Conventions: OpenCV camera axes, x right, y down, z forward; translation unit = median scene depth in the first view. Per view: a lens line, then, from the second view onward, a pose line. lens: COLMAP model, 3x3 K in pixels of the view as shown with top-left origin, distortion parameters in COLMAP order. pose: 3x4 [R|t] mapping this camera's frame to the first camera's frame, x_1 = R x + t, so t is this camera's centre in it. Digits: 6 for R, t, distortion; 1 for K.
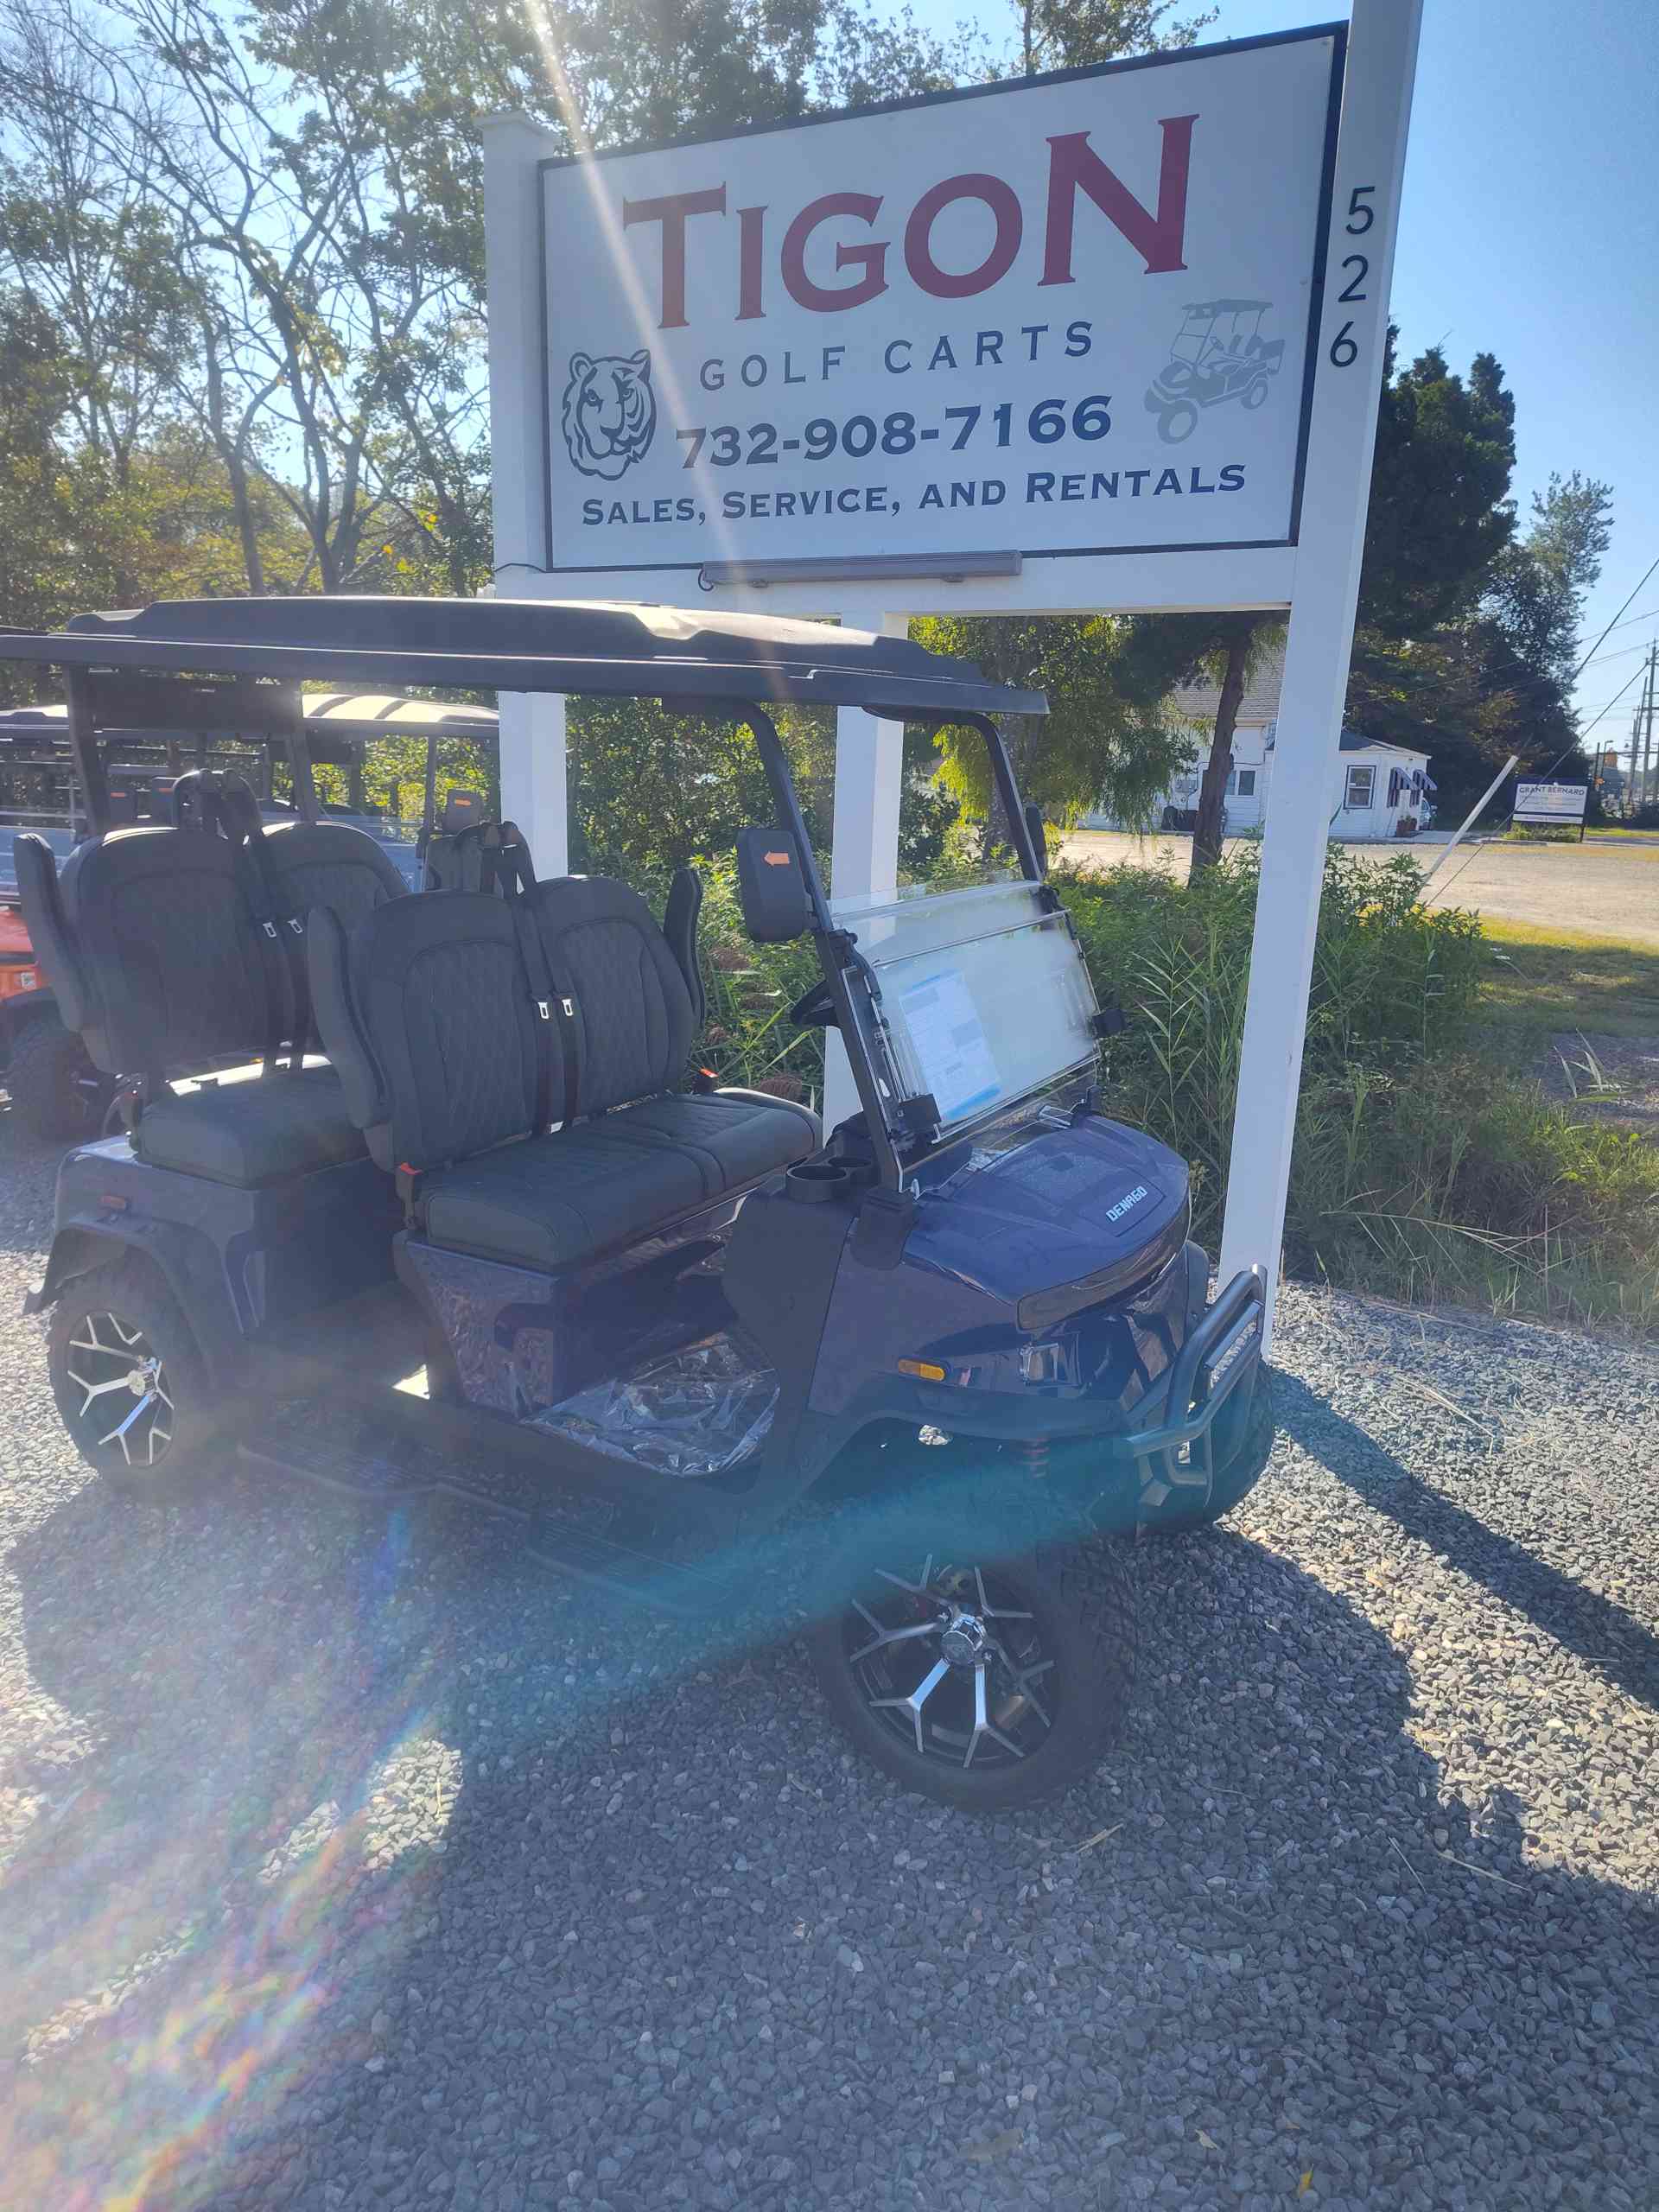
lens RADIAL K [[1494.9, 0, 825.7], [0, 1494.9, 1108.7], [0, 0, 1]] dist [0.043804, -0.055455]
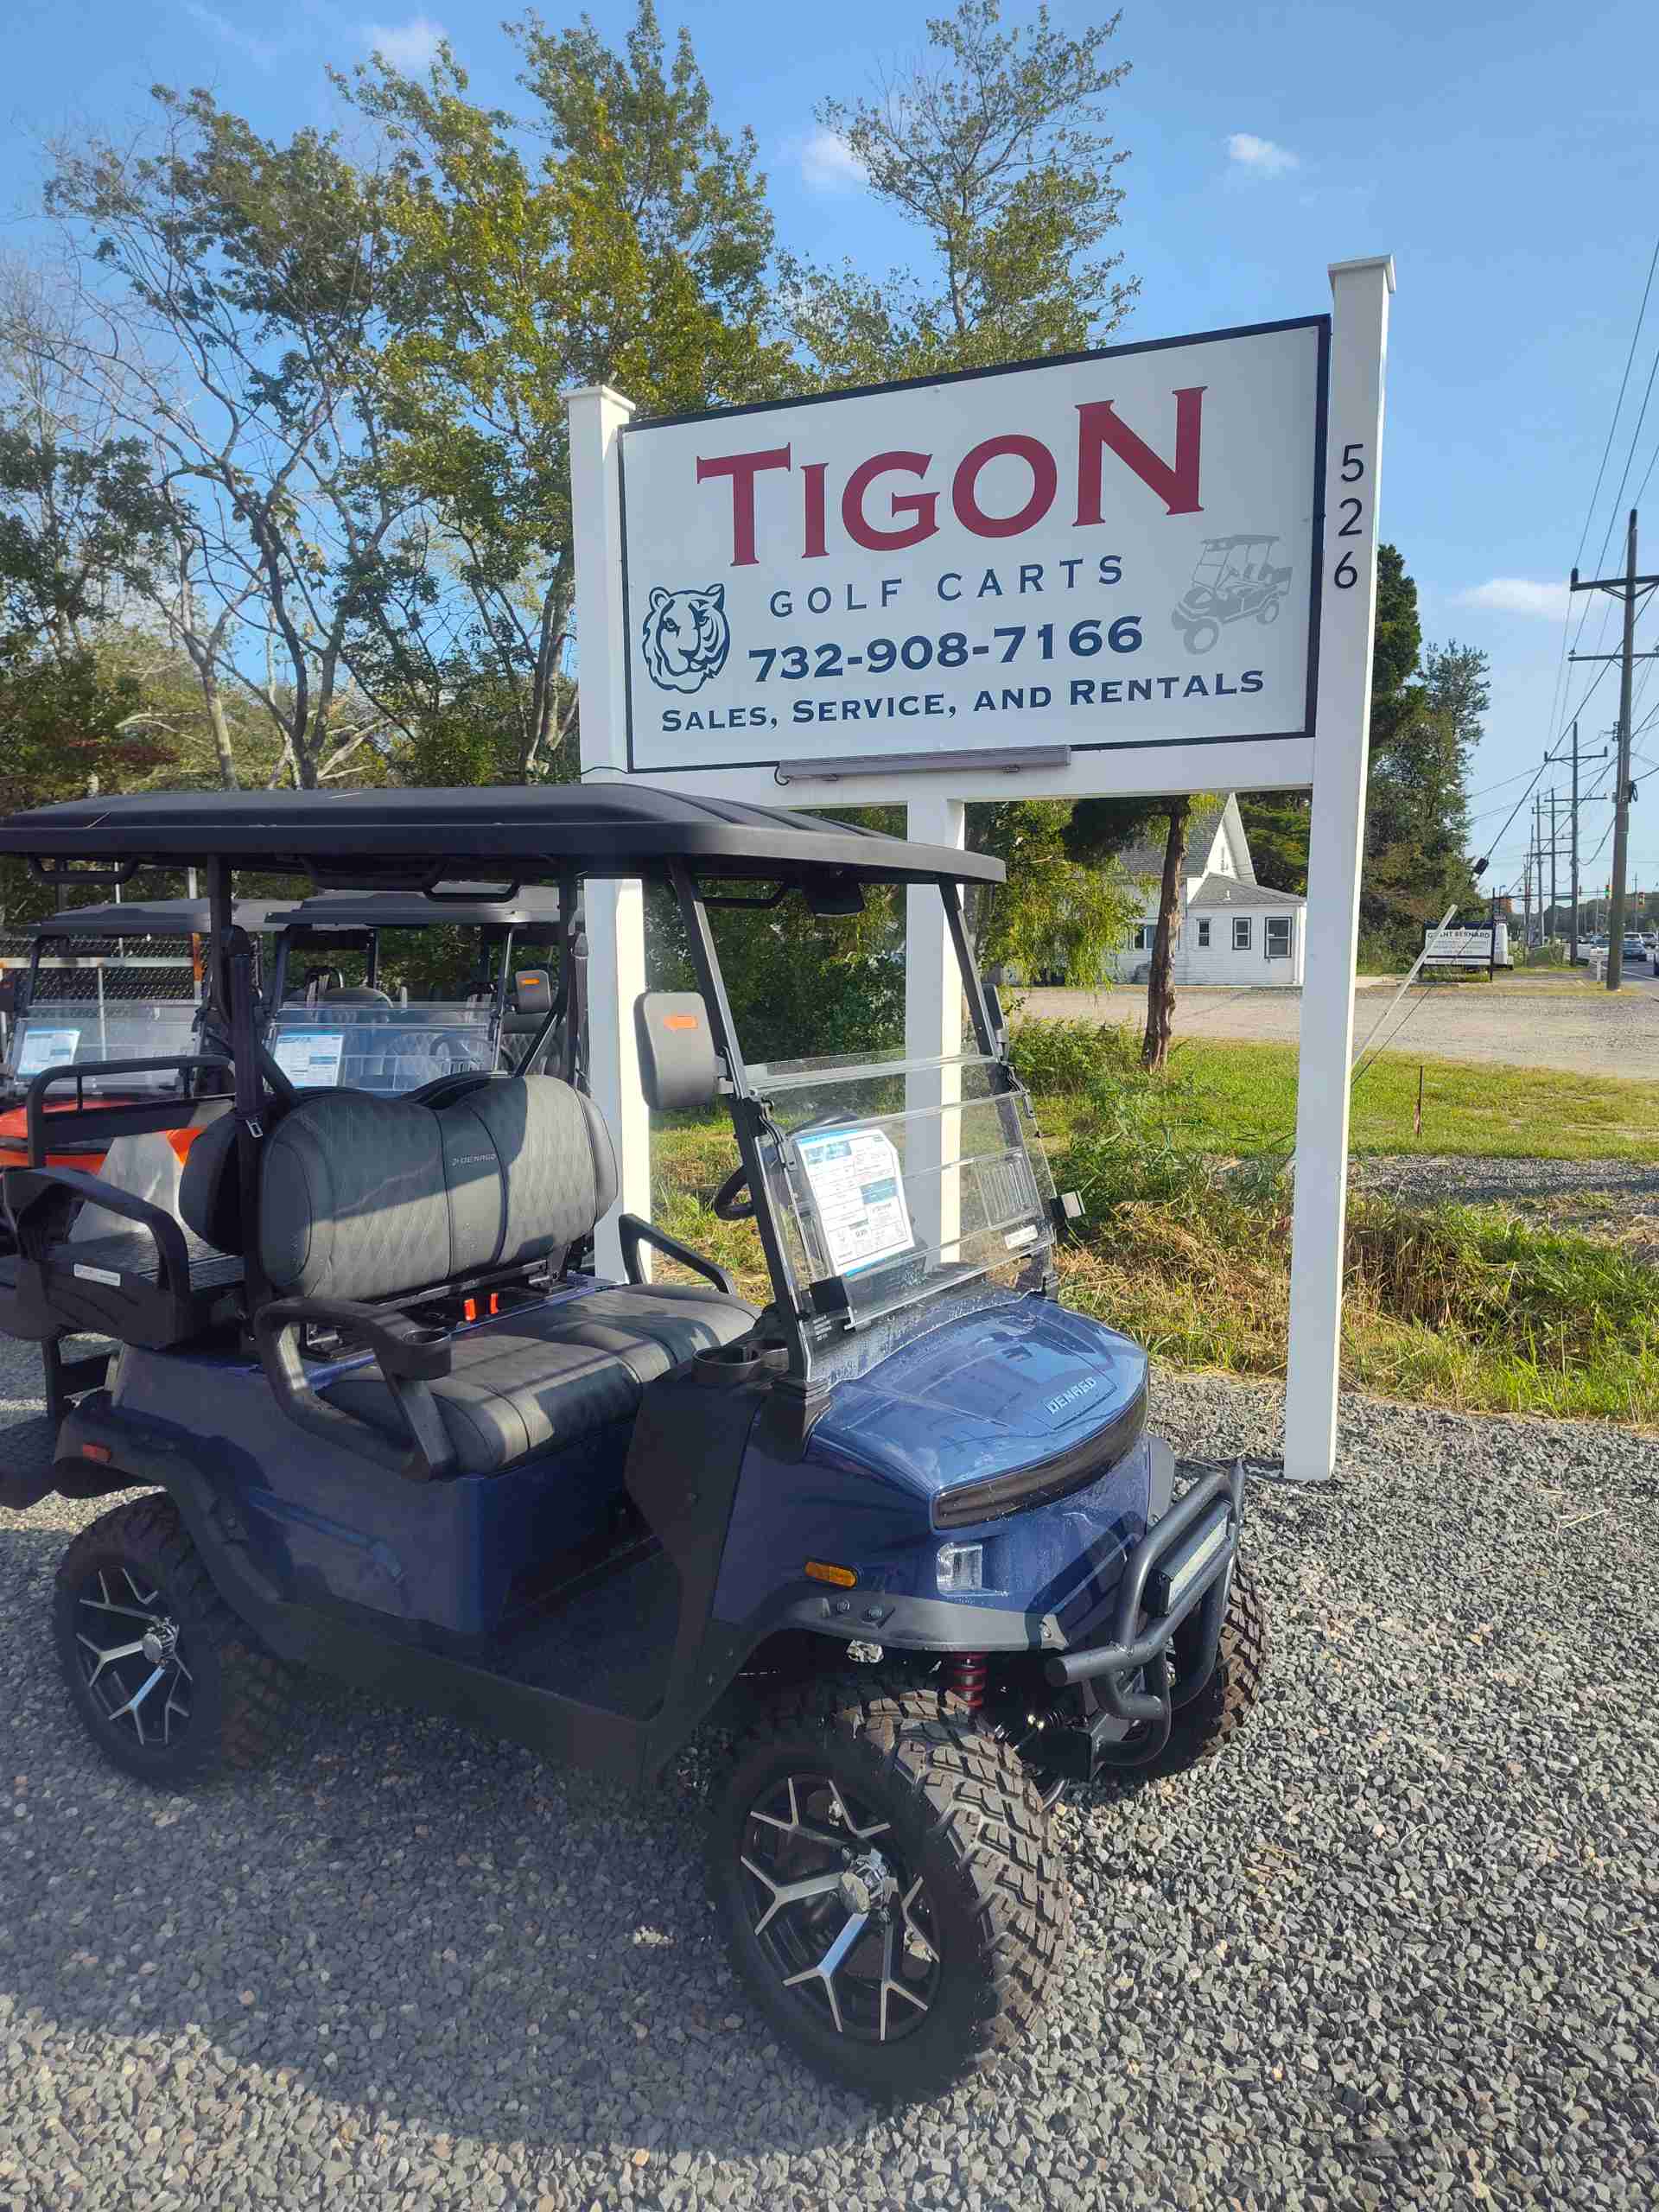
lens RADIAL K [[1502.6, 0, 824.6], [0, 1502.6, 1108.0], [0, 0, 1]] dist [0.038130, -0.048445]
pose [[0.998190, -0.038954, 0.045827, -0.108499], [0.043691, 0.993258, -0.107378, 0.017331], [-0.041335, 0.109186, 0.993162, -0.095651]]
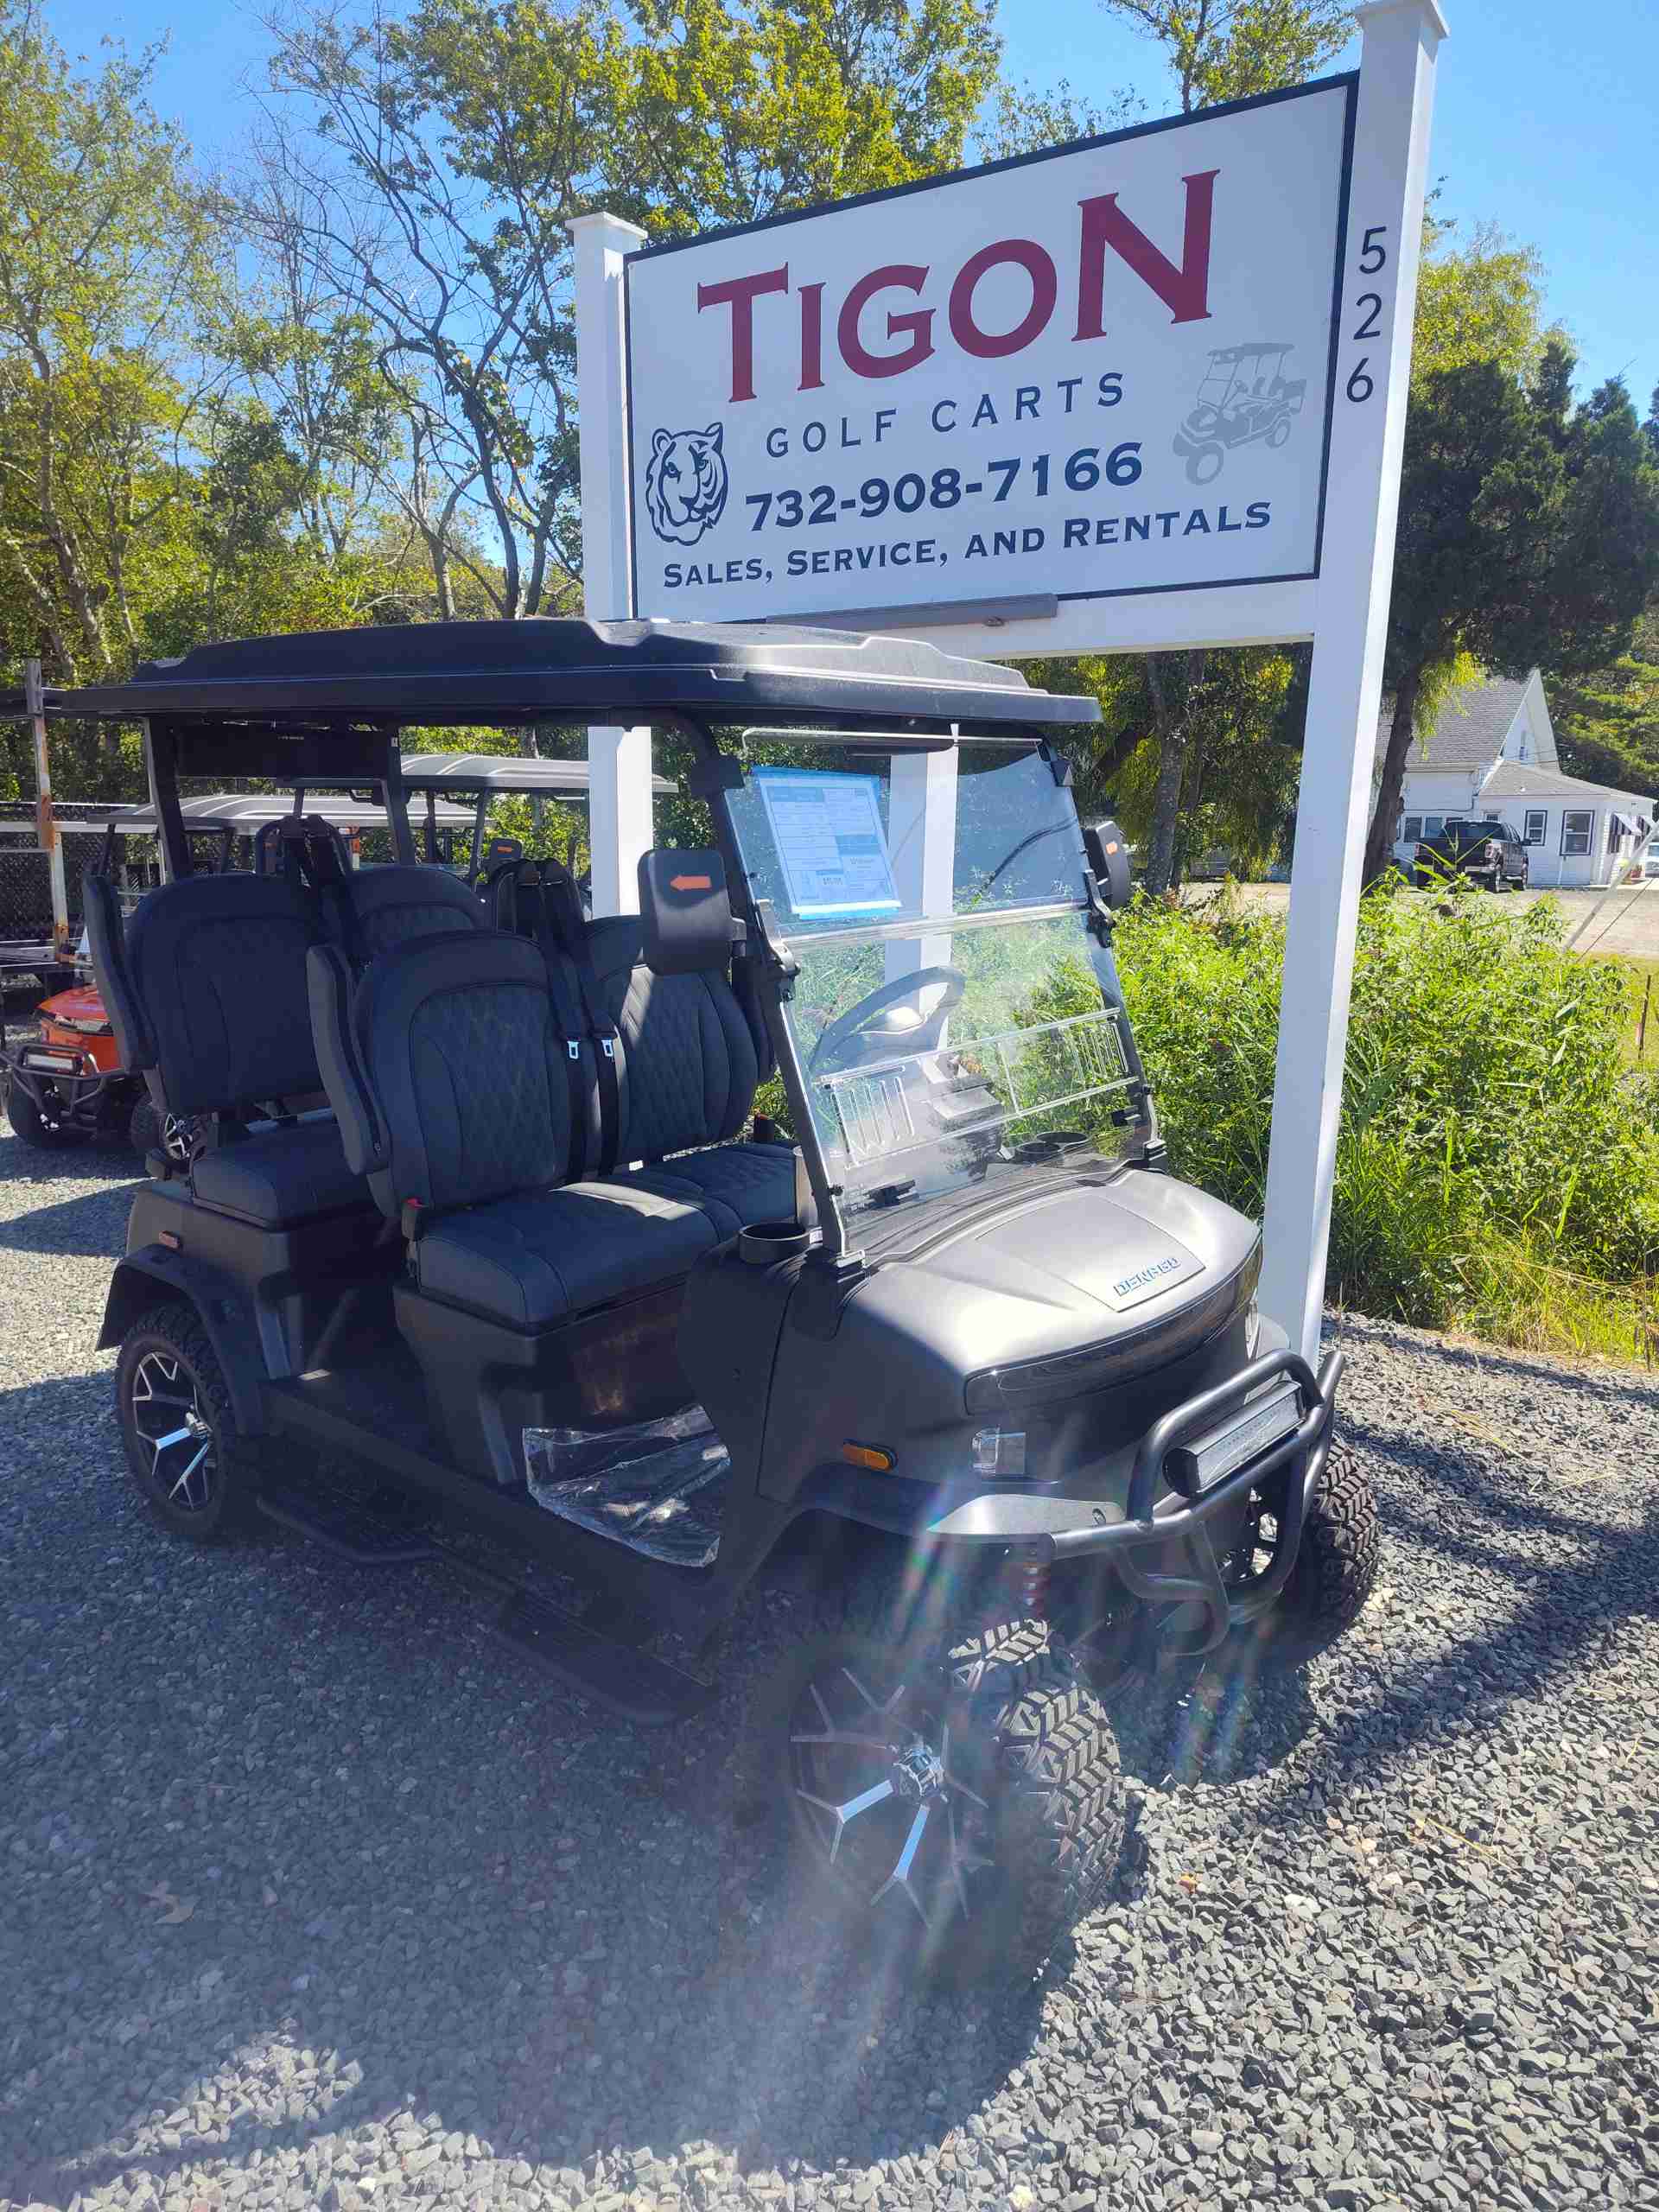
lens RADIAL K [[1498.0, 0, 821.0], [0, 1498.0, 1118.4], [0, 0, 1]] dist [0.042600, -0.059273]
pose [[0.991075, 0.007578, -0.133089, 0.099084], [-0.011872, 0.999433, -0.031504, 0.021413], [0.132775, 0.032803, 0.990603, -0.032261]]
